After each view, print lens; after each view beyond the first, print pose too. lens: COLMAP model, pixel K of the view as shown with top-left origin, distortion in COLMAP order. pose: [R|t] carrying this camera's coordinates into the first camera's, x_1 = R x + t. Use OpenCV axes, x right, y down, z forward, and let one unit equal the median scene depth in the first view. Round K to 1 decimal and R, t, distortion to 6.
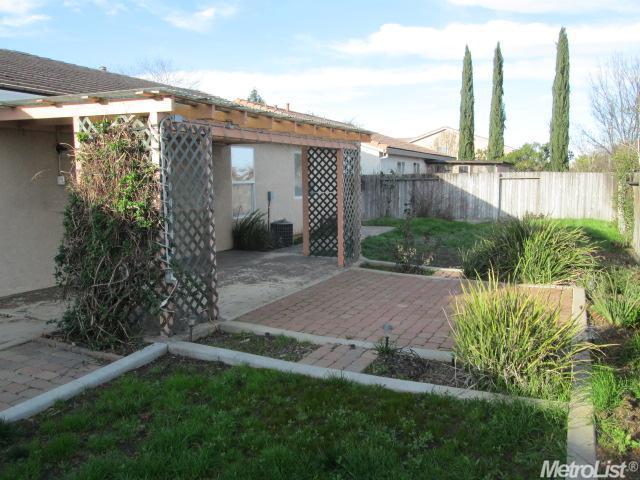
lens RADIAL K [[533.7, 0, 322.2], [0, 533.7, 239.0], [0, 0, 1]] dist [-0.043135, 0.017598]
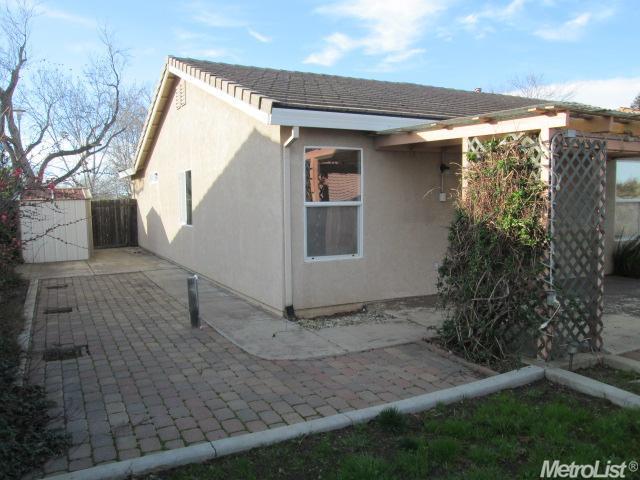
lens RADIAL K [[533.7, 0, 322.2], [0, 533.7, 239.0], [0, 0, 1]] dist [-0.043135, 0.017598]
pose [[0.796483, 0.049506, -0.602632, -0.045250], [-0.068604, 0.997606, -0.008719, 0.000298], [0.600757, 0.048288, 0.797972, -0.011727]]
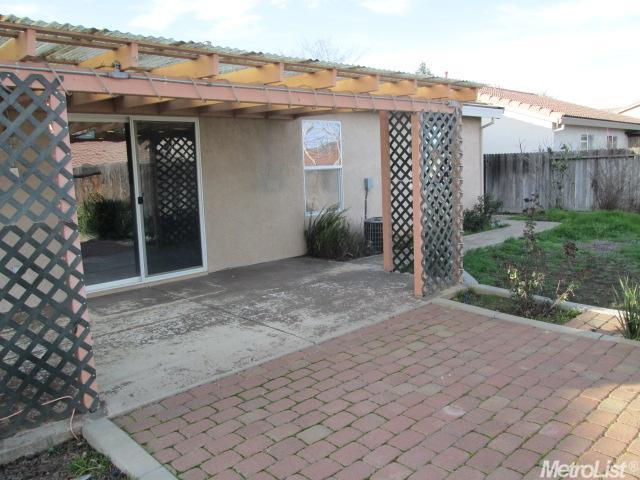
lens RADIAL K [[533.7, 0, 322.2], [0, 533.7, 239.0], [0, 0, 1]] dist [-0.043135, 0.017598]
pose [[0.936320, 0.023739, -0.350345, 0.249703], [-0.012289, 0.999316, 0.034870, -0.064585], [0.350933, -0.028344, 0.935971, 0.597215]]
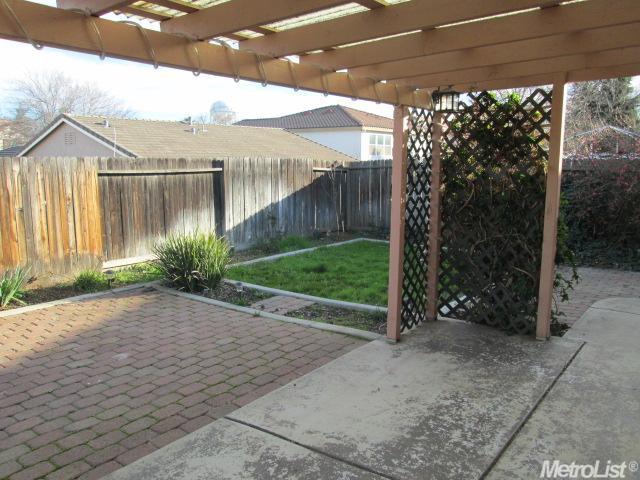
lens RADIAL K [[533.7, 0, 322.2], [0, 533.7, 239.0], [0, 0, 1]] dist [-0.043135, 0.017598]
pose [[-0.979764, -0.015210, 0.199577, -0.269942], [0.037514, 0.965485, 0.257742, -0.215235], [-0.196609, 0.260014, -0.945377, 1.845910]]
